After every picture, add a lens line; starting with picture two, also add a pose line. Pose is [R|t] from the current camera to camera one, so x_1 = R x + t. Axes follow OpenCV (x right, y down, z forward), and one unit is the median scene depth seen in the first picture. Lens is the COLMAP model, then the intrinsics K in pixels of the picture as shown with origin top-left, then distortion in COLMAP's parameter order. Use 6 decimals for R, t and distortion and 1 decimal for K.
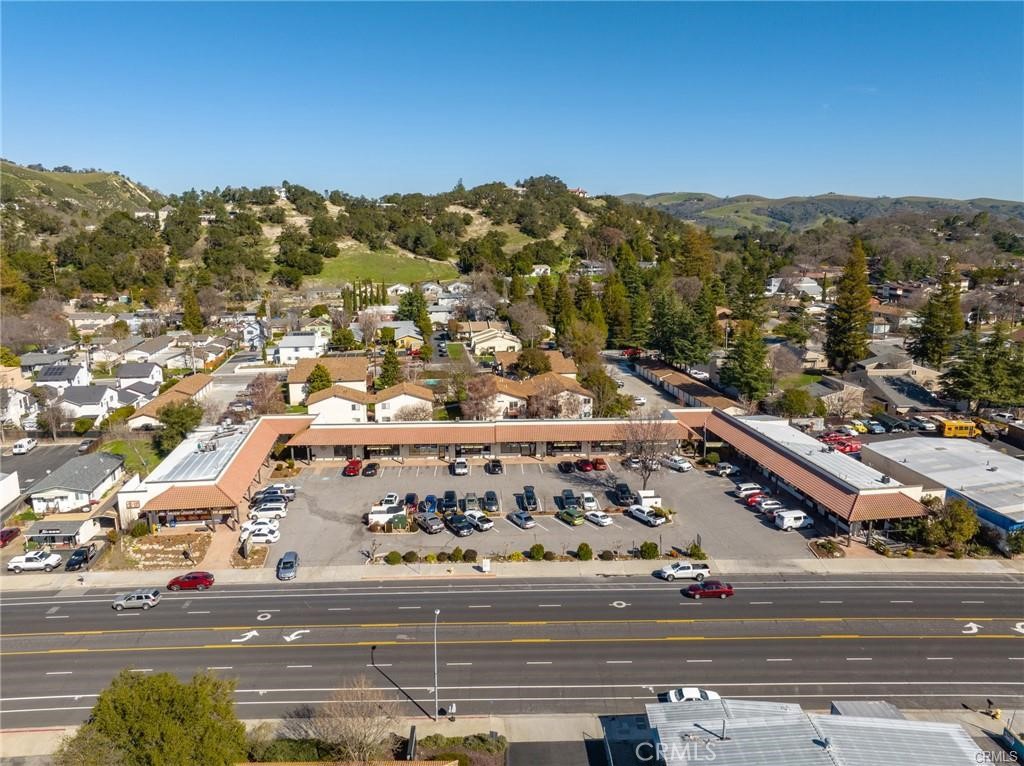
lens RADIAL K [[725.8, 0, 508.4], [0, 725.8, 382.3], [0, 0, 1]] dist [-0.034555, -0.001862]
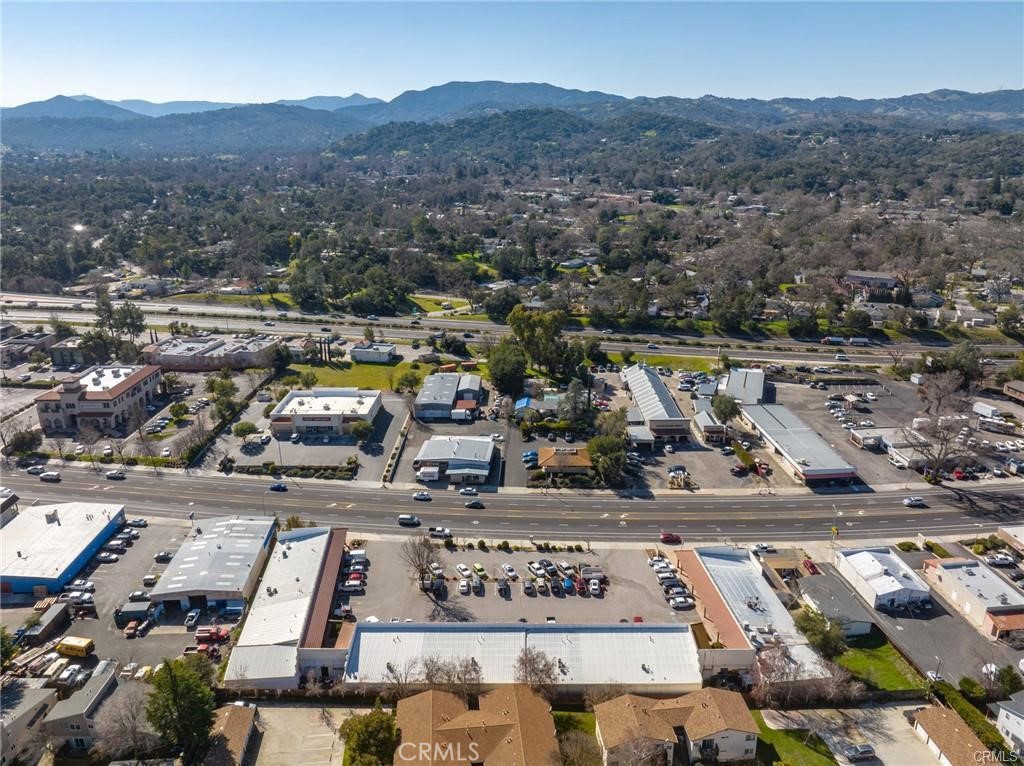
lens RADIAL K [[725.8, 0, 508.4], [0, 725.8, 382.3], [0, 0, 1]] dist [-0.034555, -0.001862]
pose [[-0.998031, -0.006051, 0.062425, -0.065479], [0.027703, 0.850442, 0.525339, -0.863445], [-0.056268, 0.526034, -0.848600, 1.791360]]
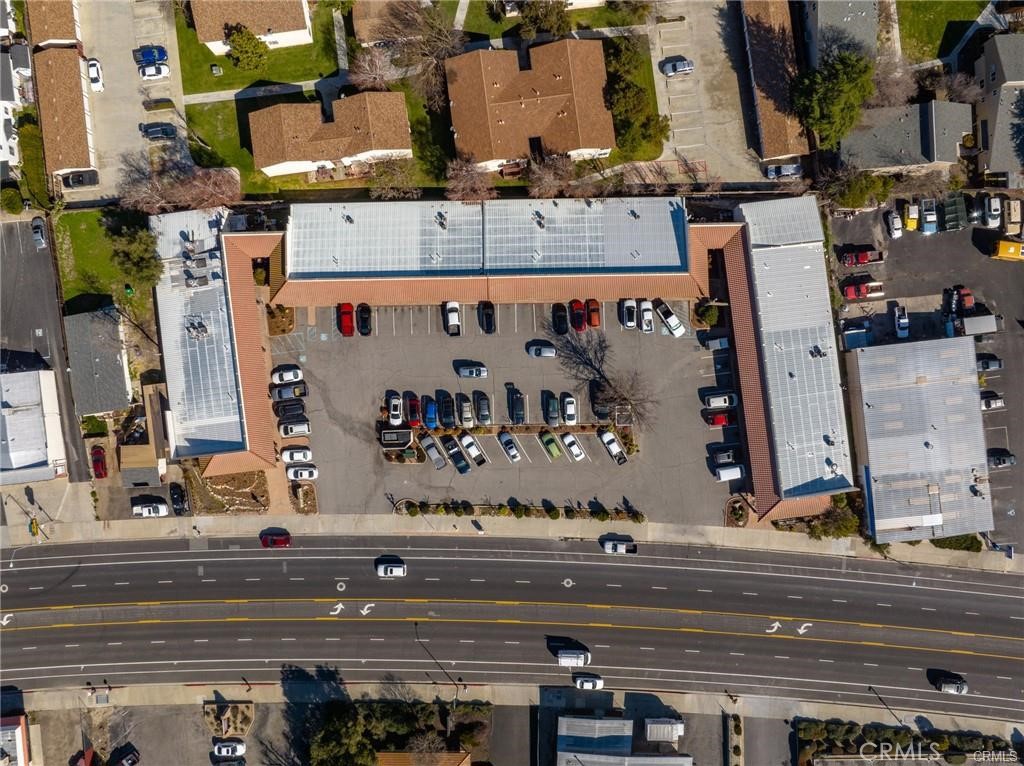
lens RADIAL K [[725.8, 0, 508.4], [0, 725.8, 382.3], [0, 0, 1]] dist [-0.034555, -0.001862]
pose [[0.999768, 0.021532, -0.000213, 0.011296], [-0.004395, 0.213766, 0.976875, -0.832079], [0.021079, -0.976648, 0.213811, 0.698114]]
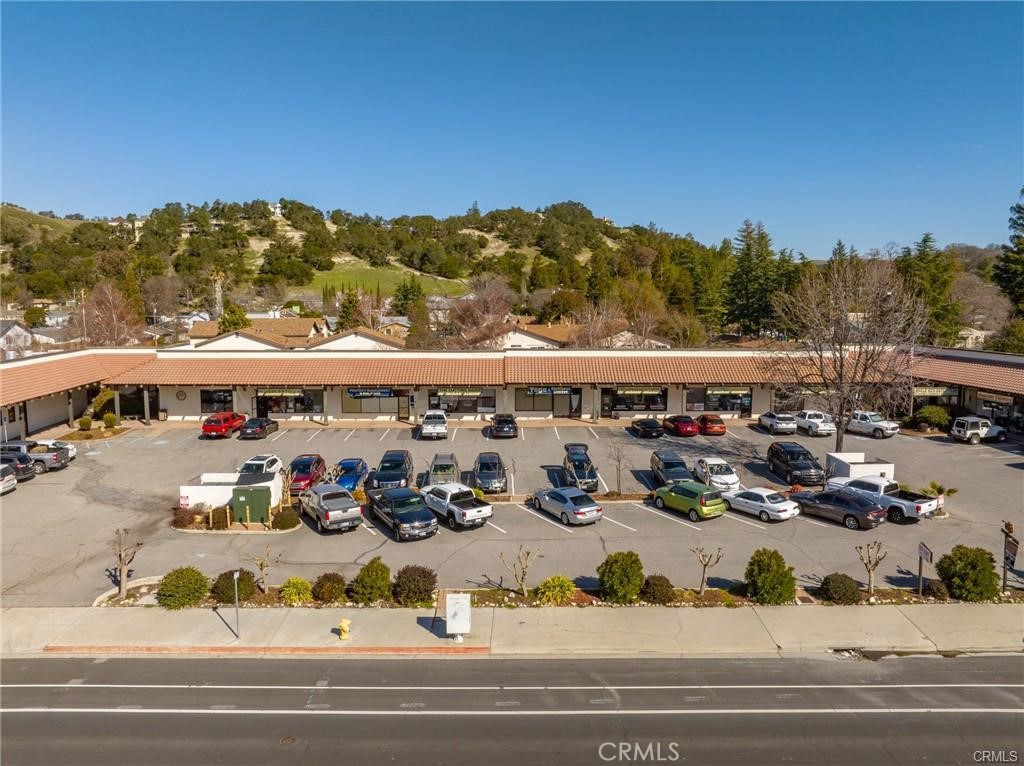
lens RADIAL K [[725.8, 0, 508.4], [0, 725.8, 382.3], [0, 0, 1]] dist [-0.034555, -0.001862]
pose [[0.999669, 0.006503, -0.024904, -0.002346], [-0.008776, 0.995694, -0.092288, 0.131032], [0.024196, 0.092476, 0.995421, 0.493052]]
